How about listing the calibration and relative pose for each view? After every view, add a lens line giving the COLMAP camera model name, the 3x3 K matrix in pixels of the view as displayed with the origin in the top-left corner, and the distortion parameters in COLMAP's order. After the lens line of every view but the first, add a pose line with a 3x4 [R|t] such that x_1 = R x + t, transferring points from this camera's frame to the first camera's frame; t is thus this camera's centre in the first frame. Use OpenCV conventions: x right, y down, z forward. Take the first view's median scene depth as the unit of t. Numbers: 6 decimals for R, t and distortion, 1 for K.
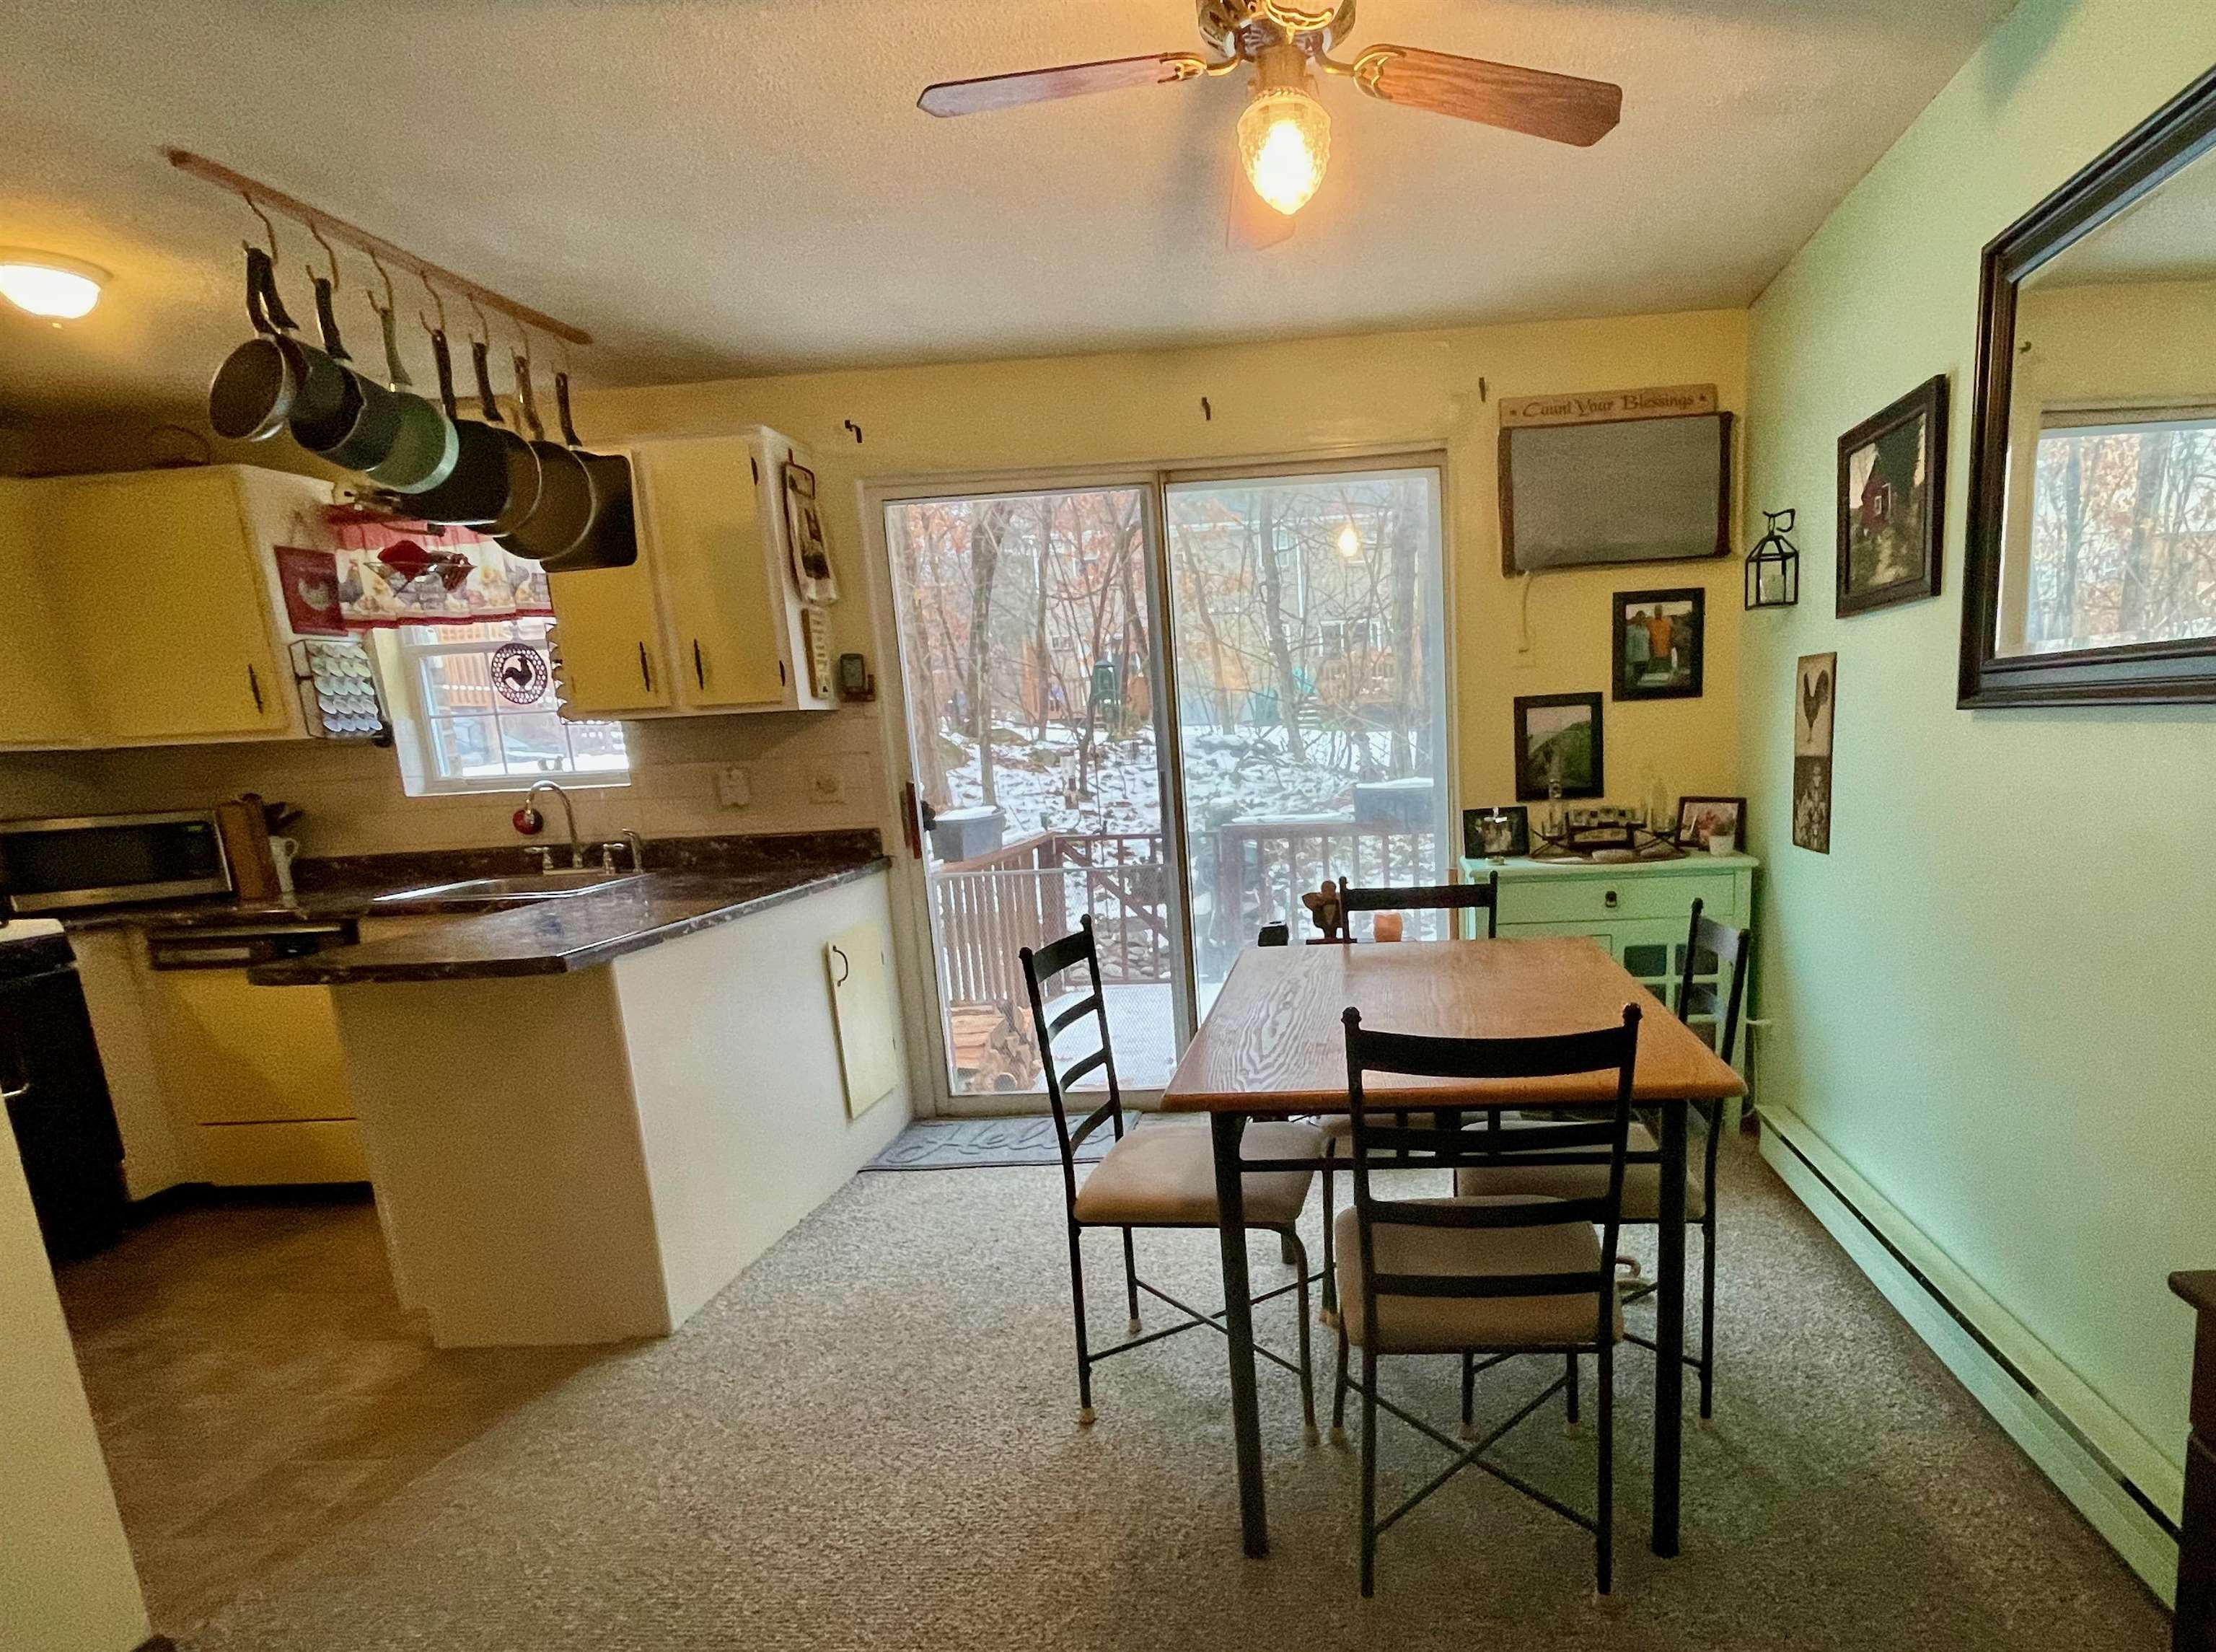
lens RADIAL K [[1221.1, 0, 1303.3], [0, 1221.1, 974.0], [0, 0, 1]] dist [-0.002027, -0.001796]
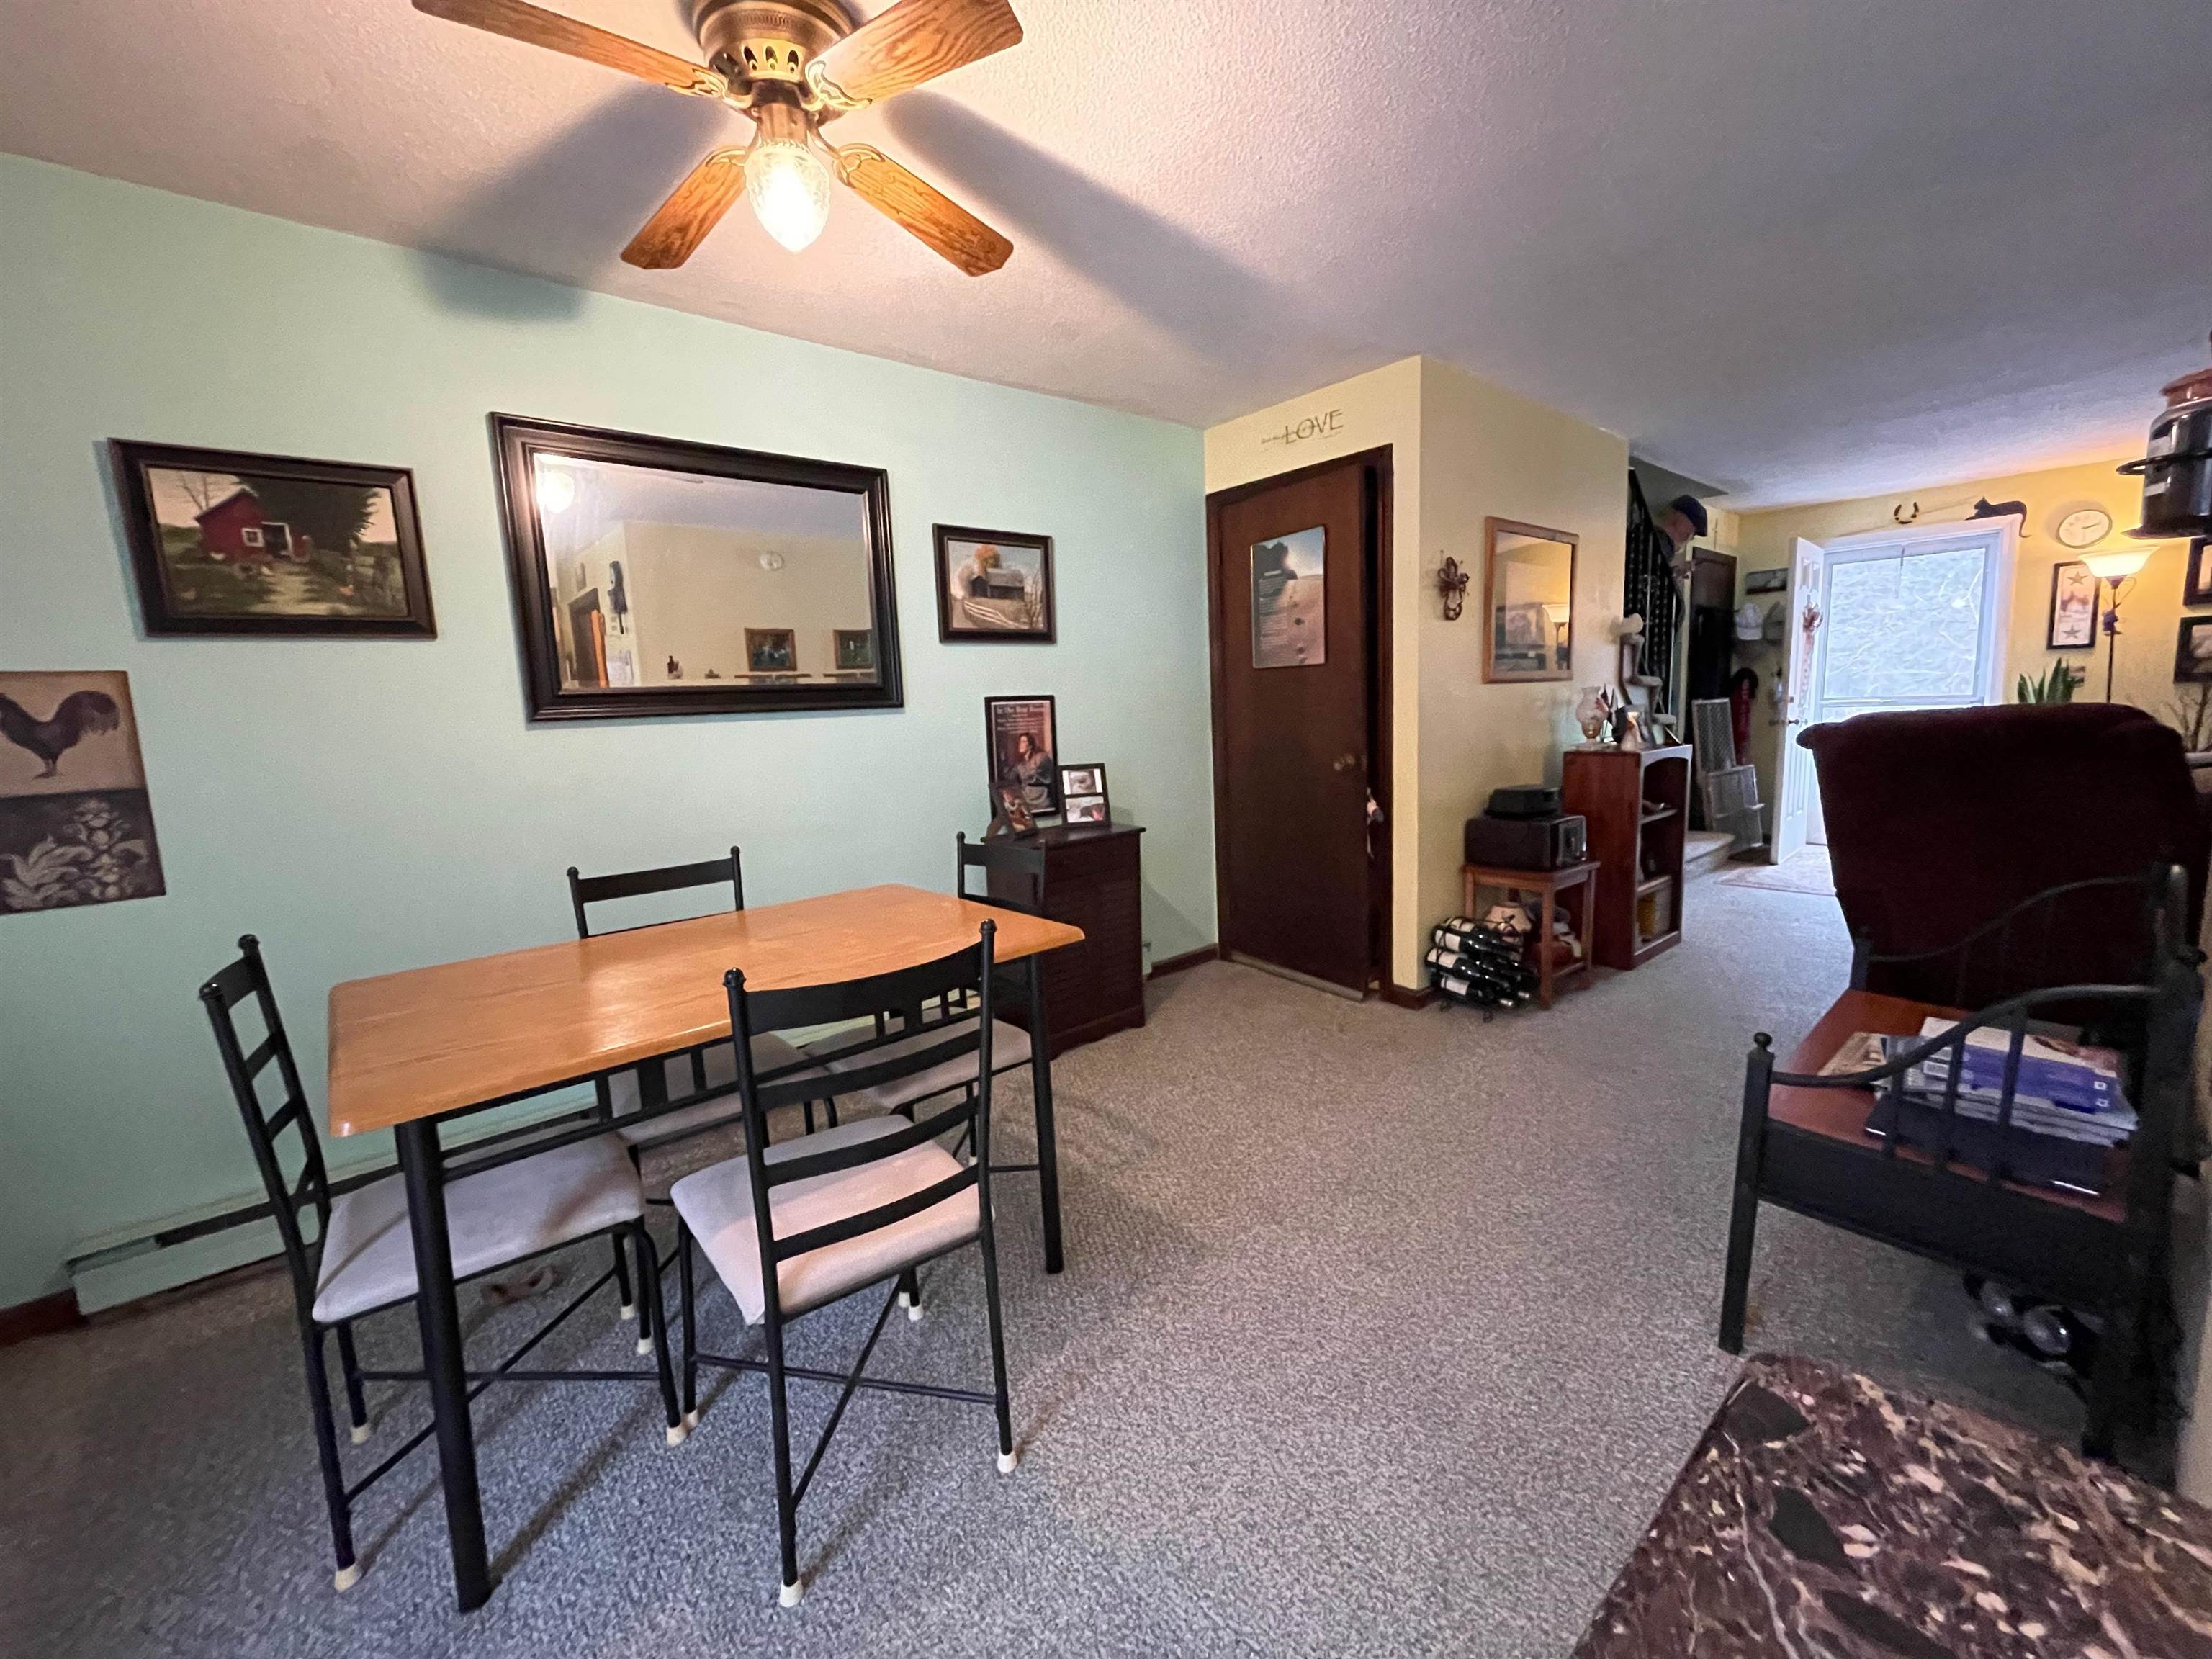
lens RADIAL K [[888.5, 0, 1109.0], [0, 888.5, 825.0], [0, 0, 1]] dist [-0.003801, -0.000470]
pose [[-0.692552, -0.020445, 0.721078, -0.417431], [0.217020, 0.947385, 0.235297, -0.121718], [-0.687949, 0.319444, -0.651676, 0.761885]]
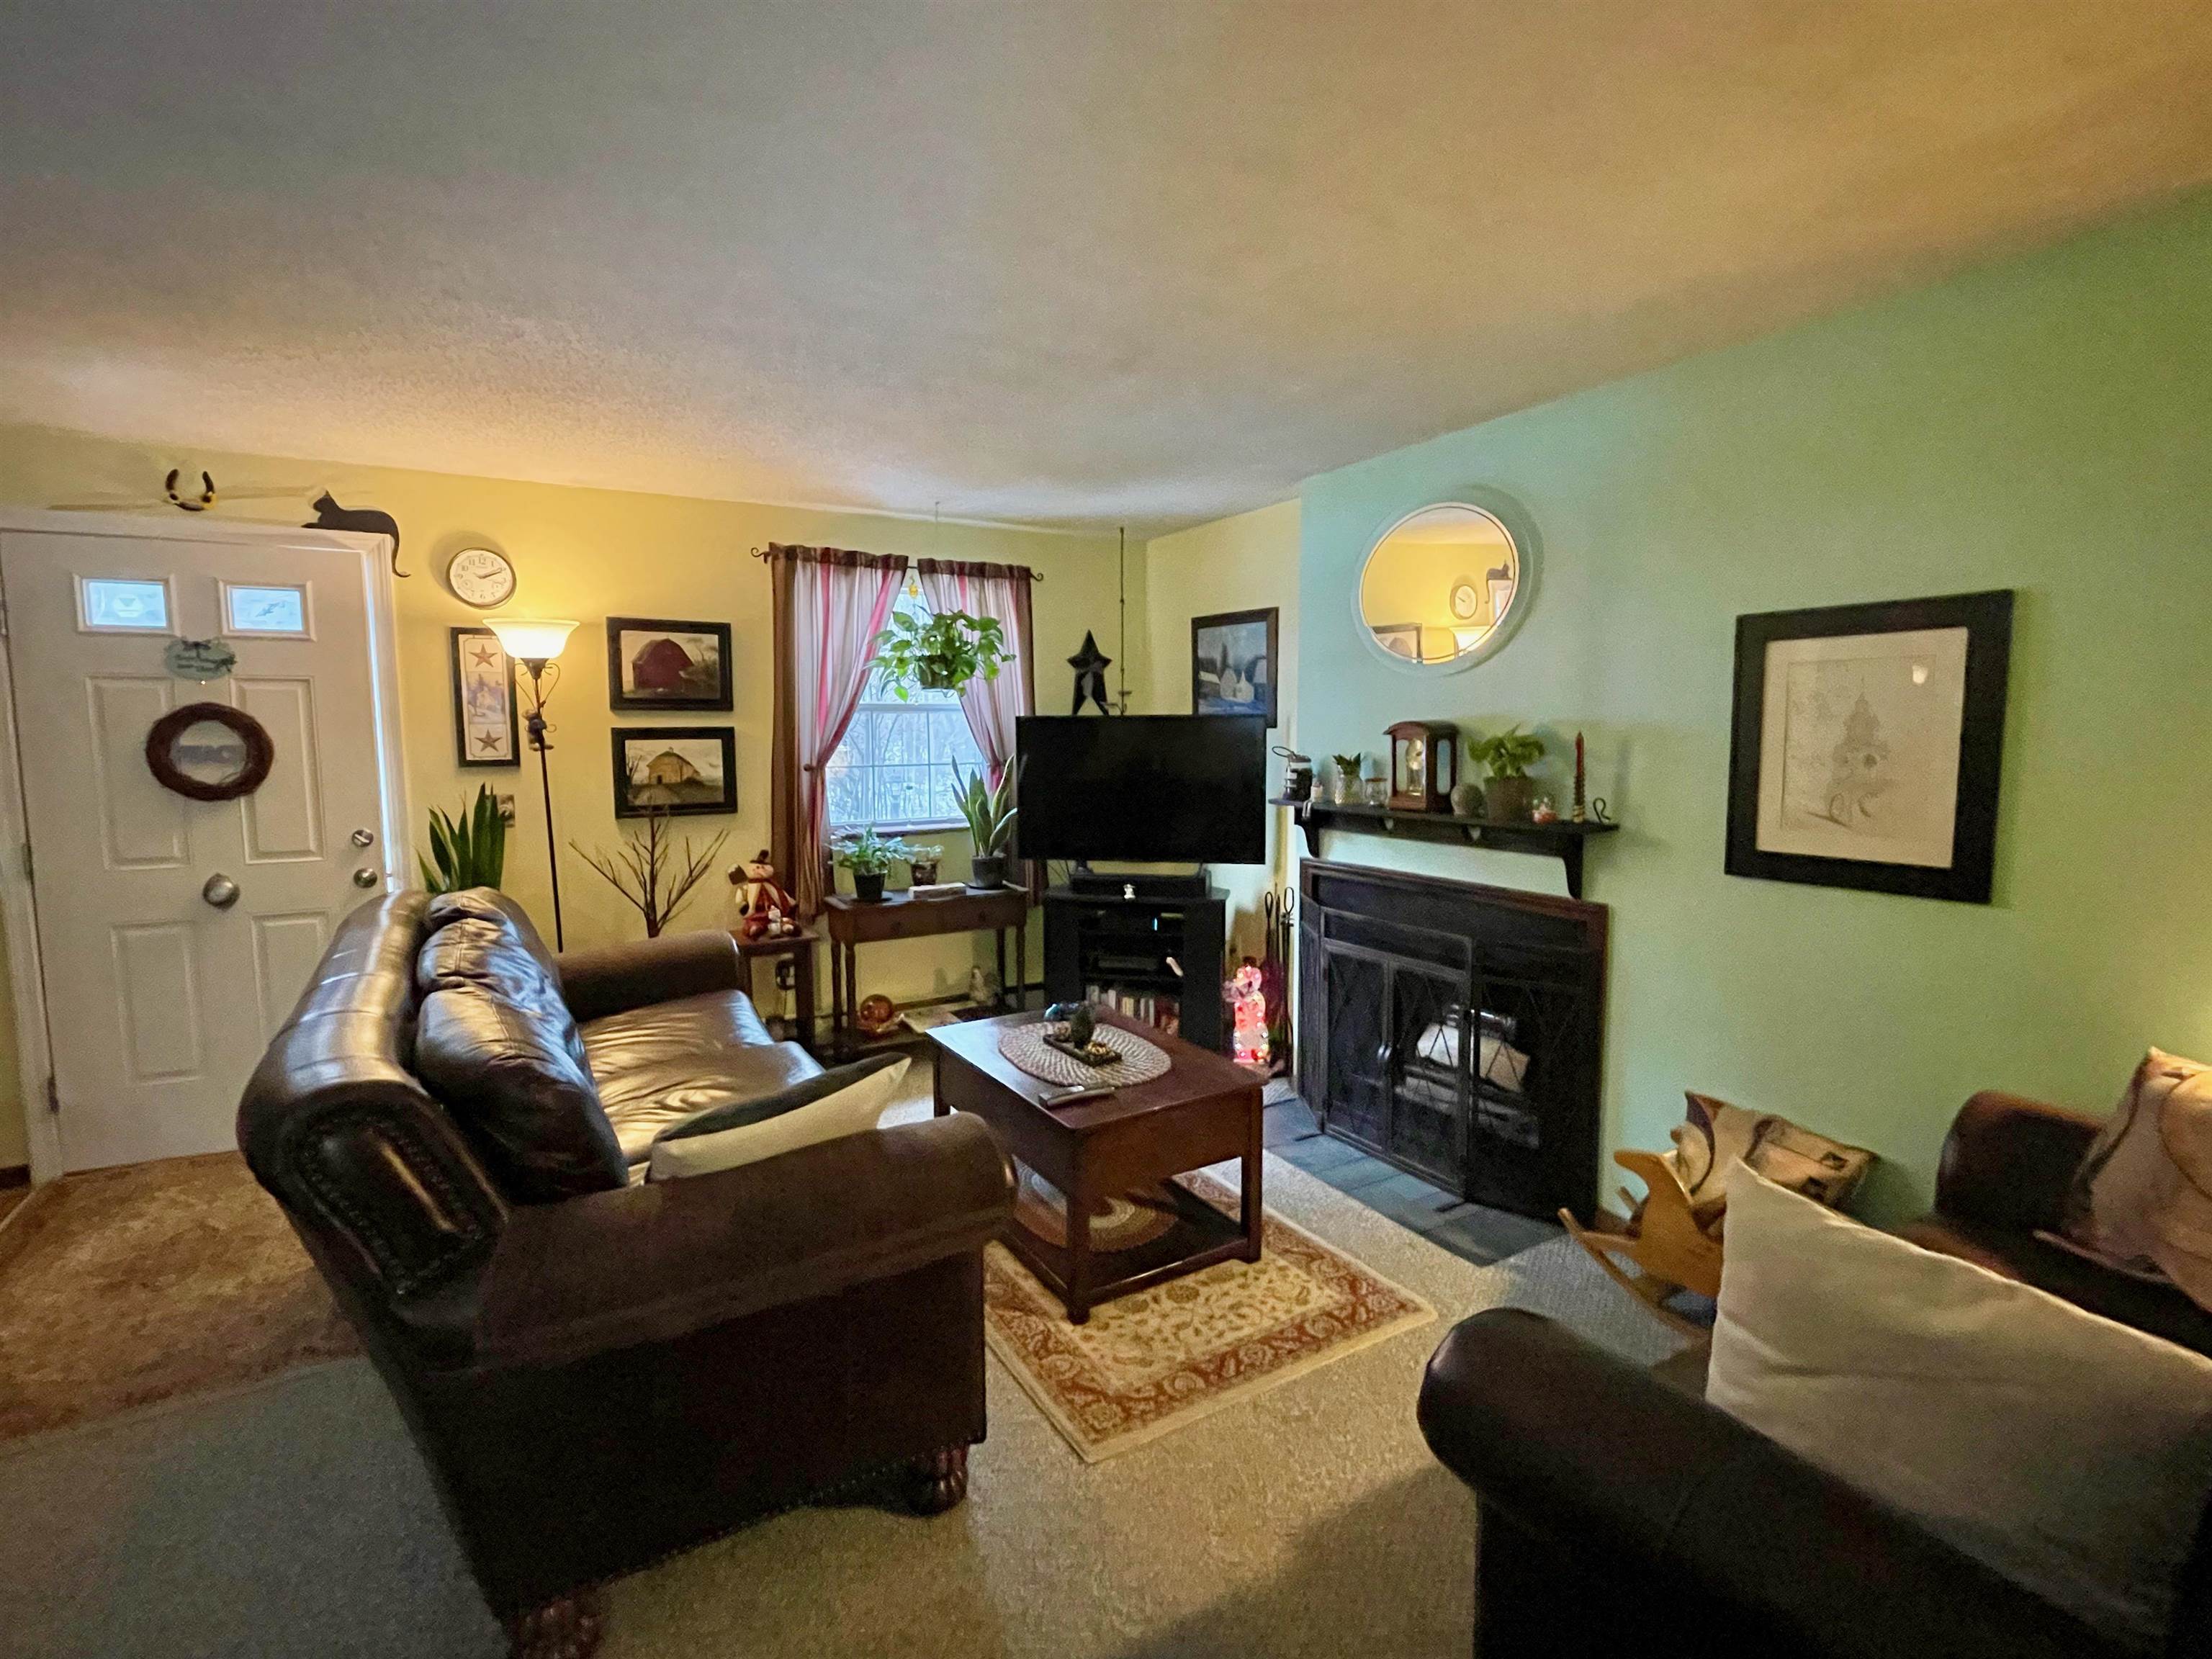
lens RADIAL K [[1032.3, 0, 1108.4], [0, 1032.3, 825.8], [0, 0, 1]] dist [-0.006669, 0.002297]
pose [[-0.823042, 0.107601, -0.557696, -0.384837], [-0.068641, 0.955852, 0.285720, -0.003211], [0.563818, 0.273440, -0.779320, -0.137074]]
